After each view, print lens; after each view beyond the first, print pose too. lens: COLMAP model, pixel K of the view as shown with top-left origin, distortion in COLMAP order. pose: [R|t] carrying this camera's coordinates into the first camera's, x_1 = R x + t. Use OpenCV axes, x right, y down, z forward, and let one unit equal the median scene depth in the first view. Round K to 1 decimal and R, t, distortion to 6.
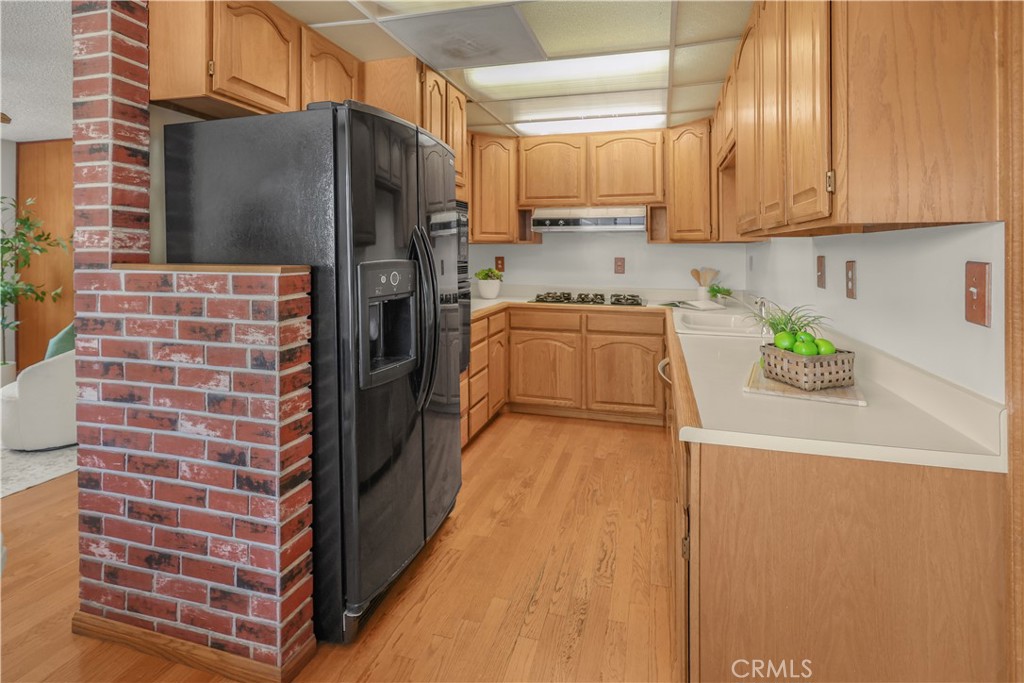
lens RADIAL K [[494.9, 0, 525.1], [0, 494.9, 250.6], [0, 0, 1]] dist [-0.002730, 0.003184]
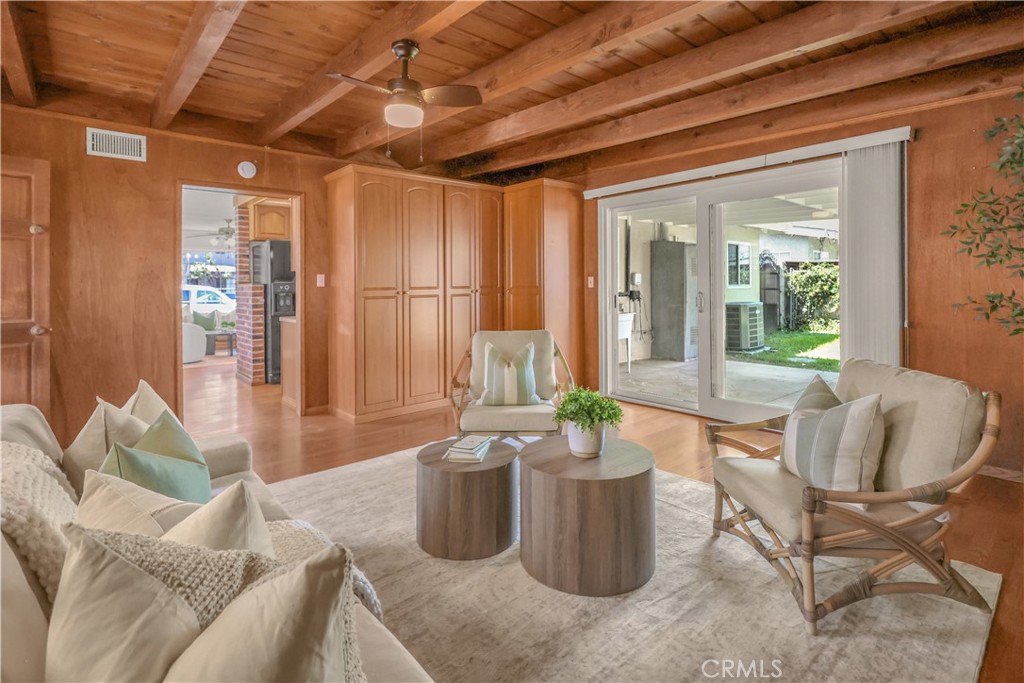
lens RADIAL K [[494.9, 0, 512.0], [0, 494.9, 292.5], [0, 0, 1]] dist [-0.002730, 0.003184]
pose [[0.840484, 0.002767, -0.541830, 4.495617], [-0.001108, 0.999994, 0.003389, 0.111869], [0.541835, -0.002248, 0.840482, -1.638486]]
